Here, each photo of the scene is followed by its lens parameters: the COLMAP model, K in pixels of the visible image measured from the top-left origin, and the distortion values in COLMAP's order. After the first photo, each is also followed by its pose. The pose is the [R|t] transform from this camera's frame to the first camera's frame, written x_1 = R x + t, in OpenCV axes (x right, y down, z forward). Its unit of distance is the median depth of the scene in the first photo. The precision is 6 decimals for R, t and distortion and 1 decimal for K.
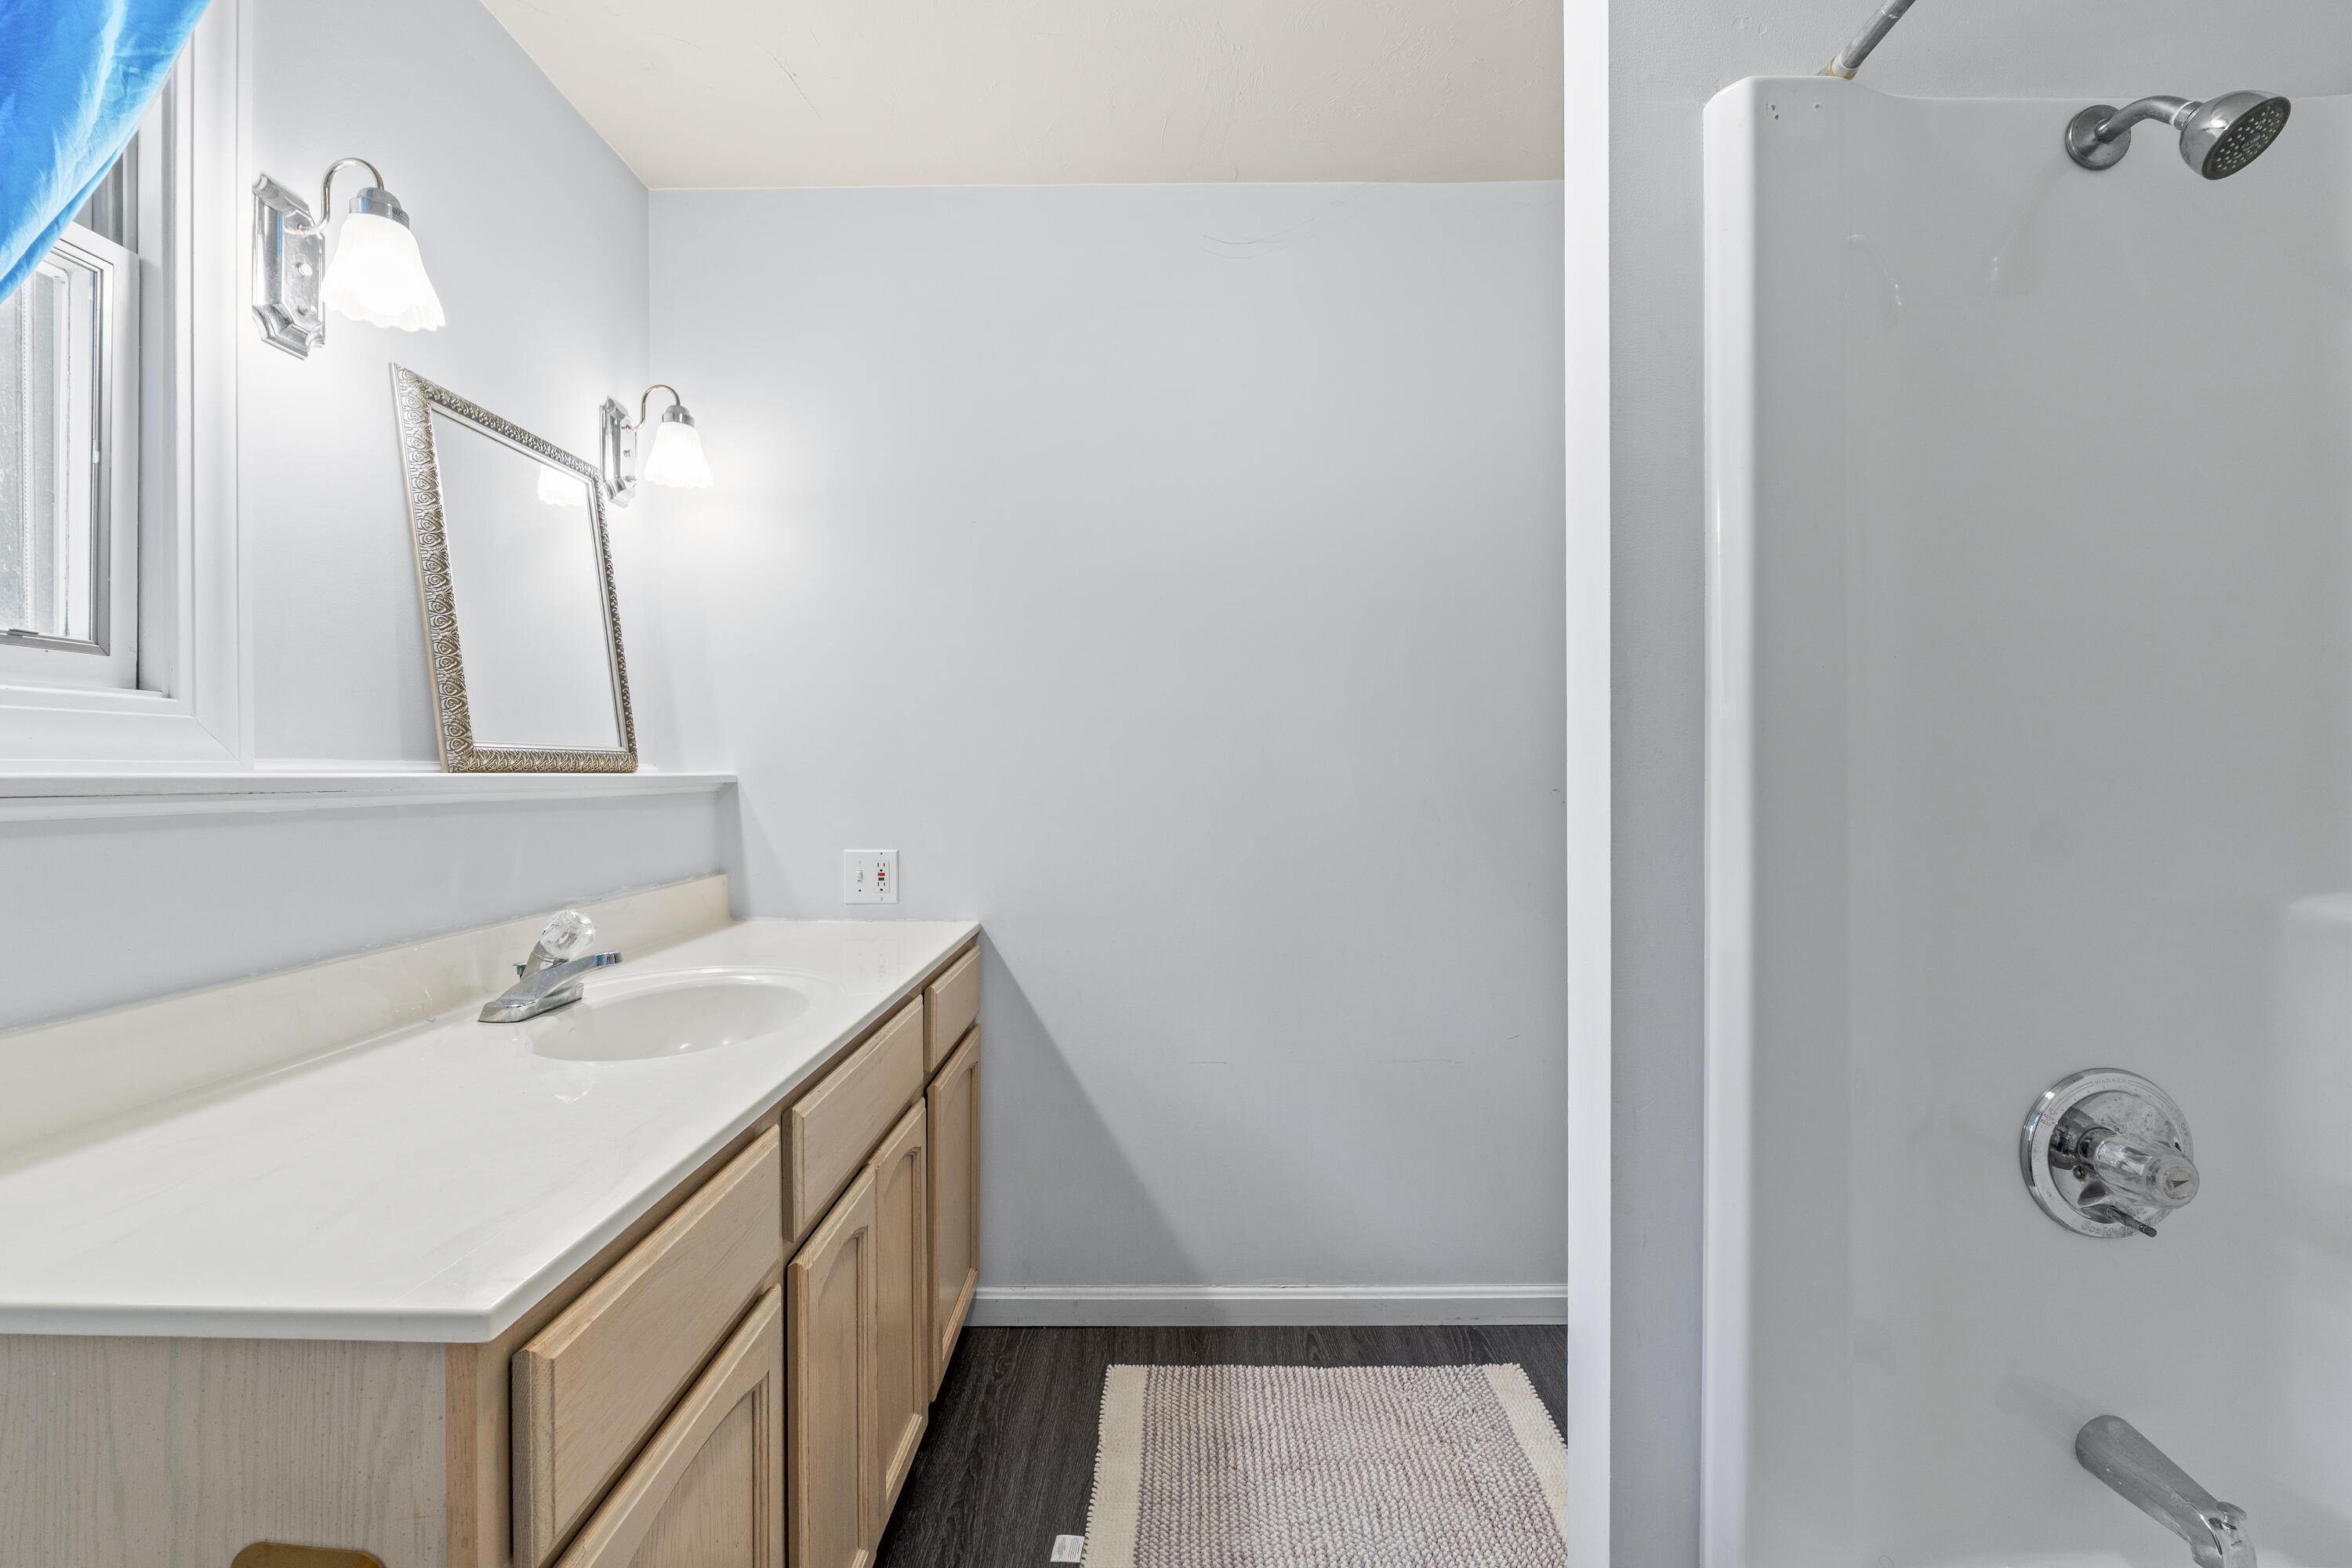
lens RADIAL K [[976.8, 0, 1170.1], [0, 976.8, 774.4], [0, 0, 1]] dist [-0.001194, -0.004871]
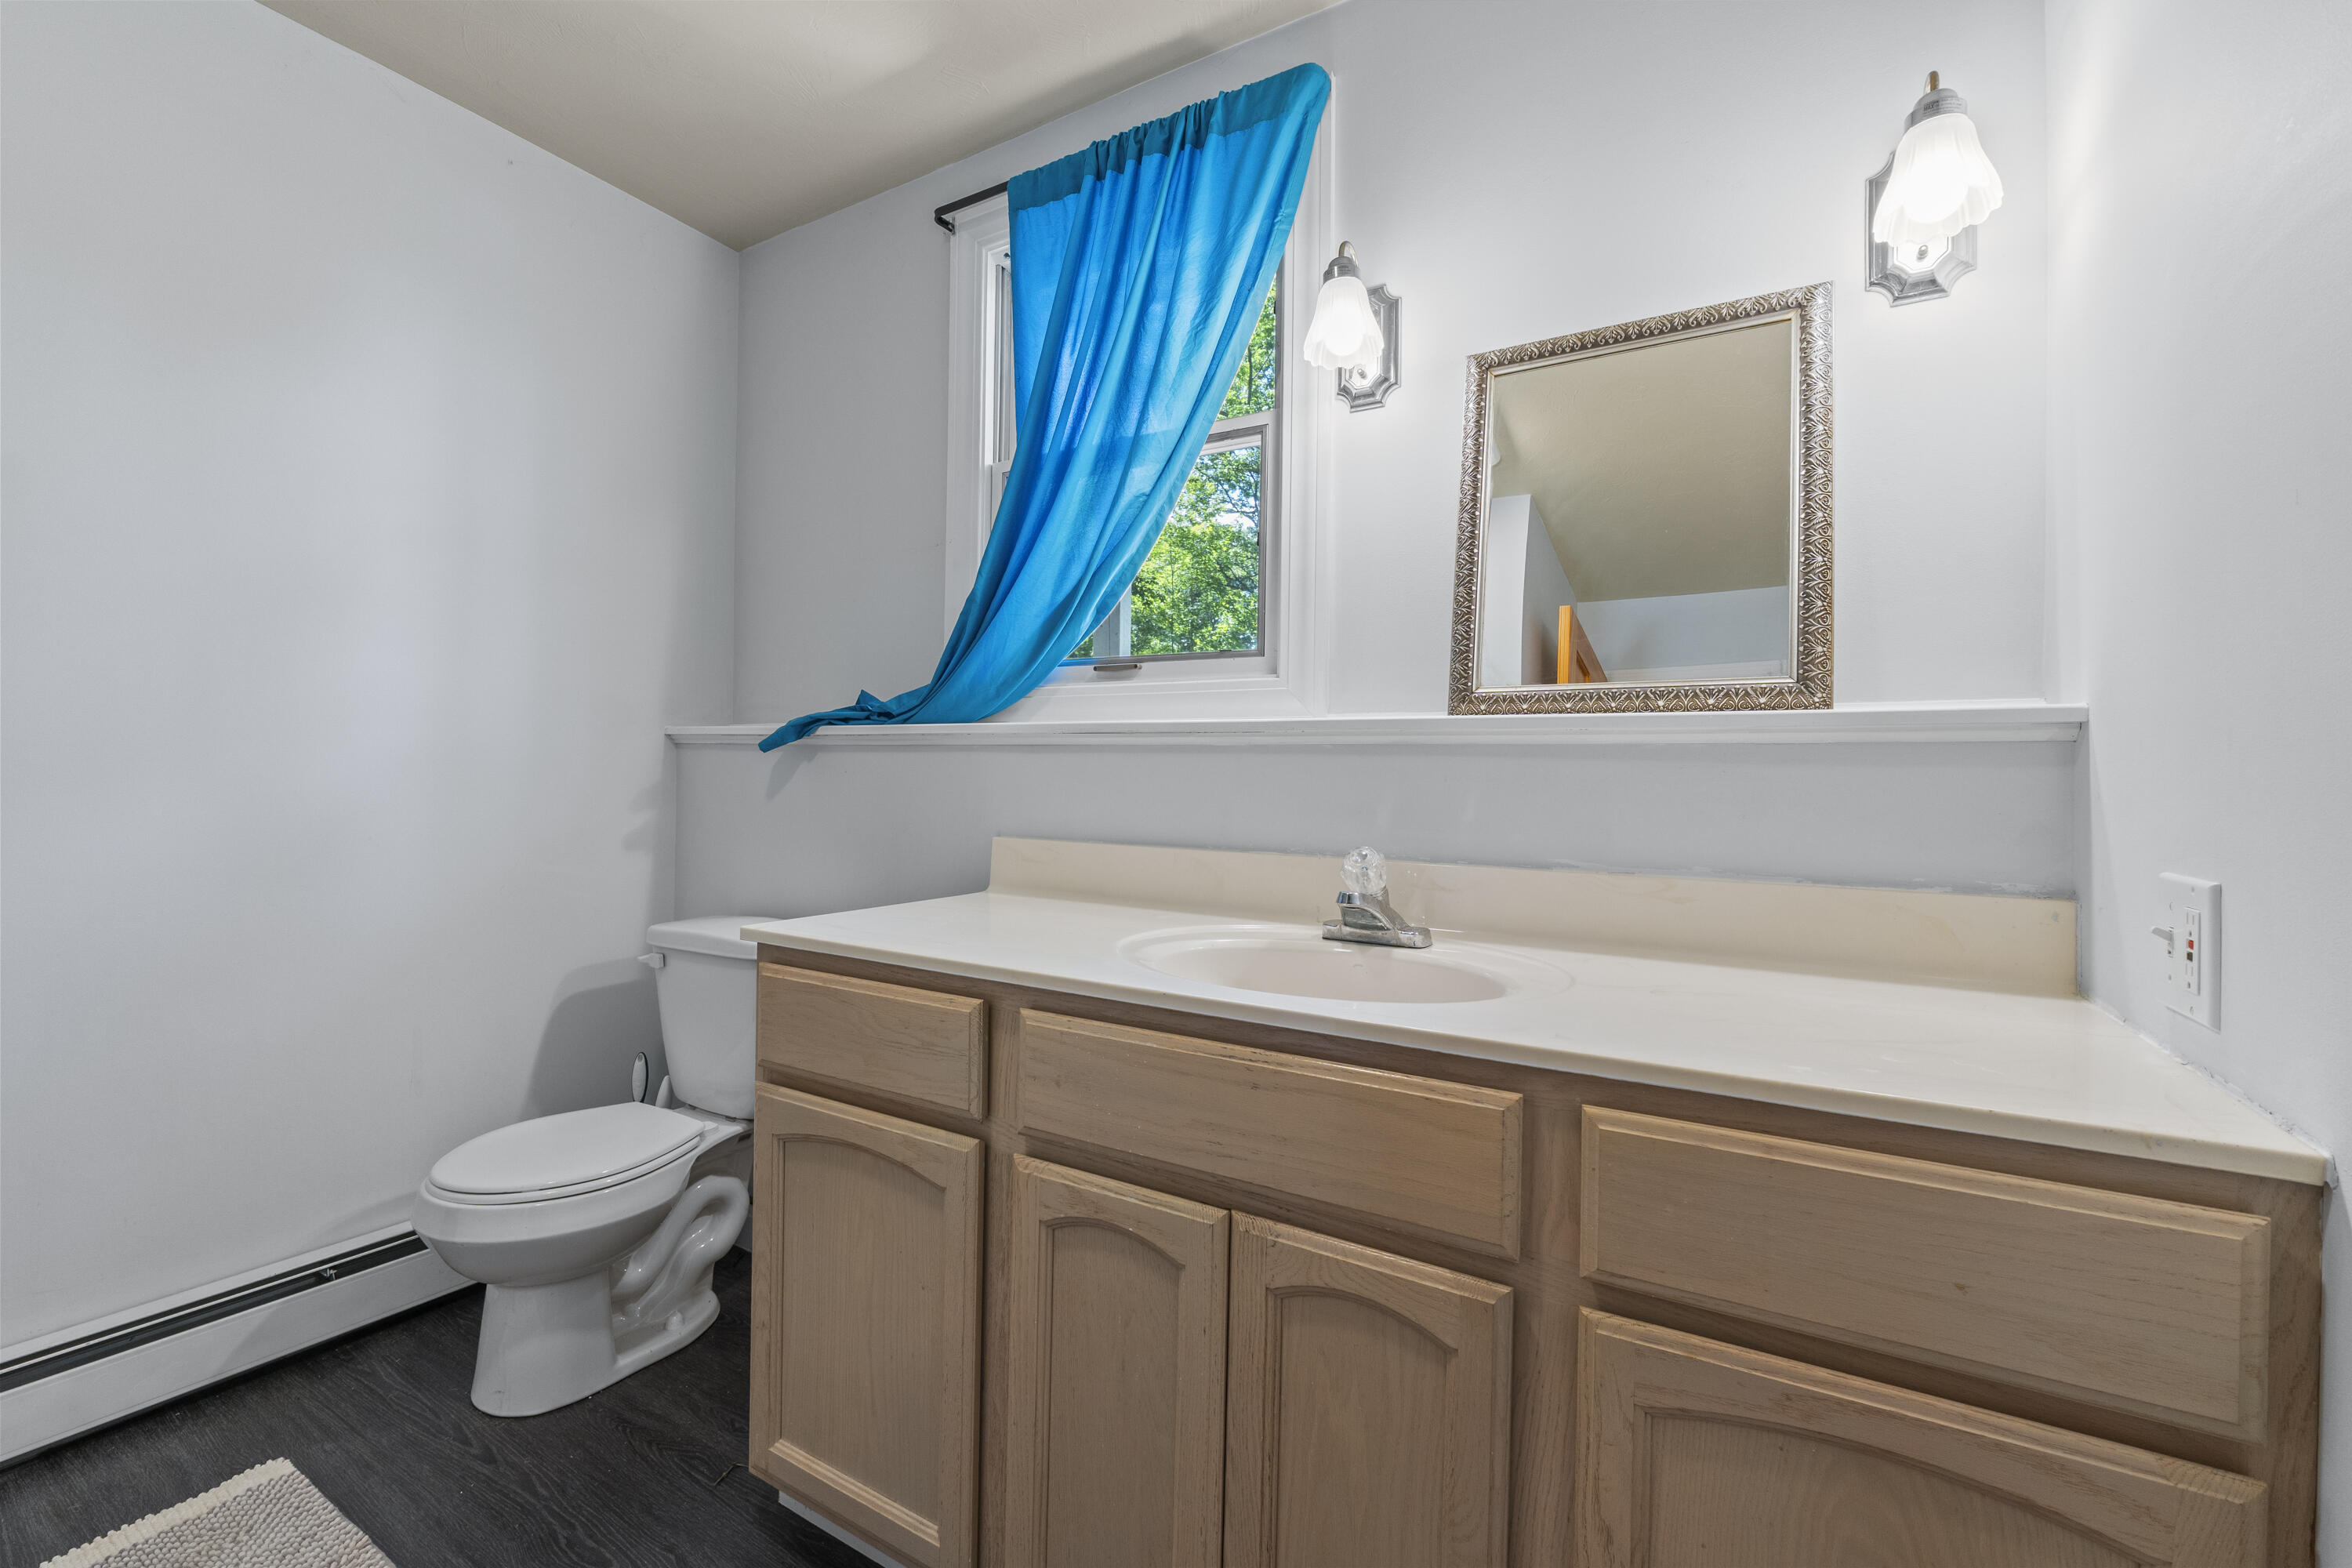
lens RADIAL K [[976.8, 0, 1170.1], [0, 976.8, 774.4], [0, 0, 1]] dist [-0.001194, -0.004871]
pose [[-0.505316, -0.008751, -0.862890, 0.325957], [-0.016001, 0.999872, -0.000770, 0.062326], [0.862786, 0.013418, -0.505392, 1.217951]]
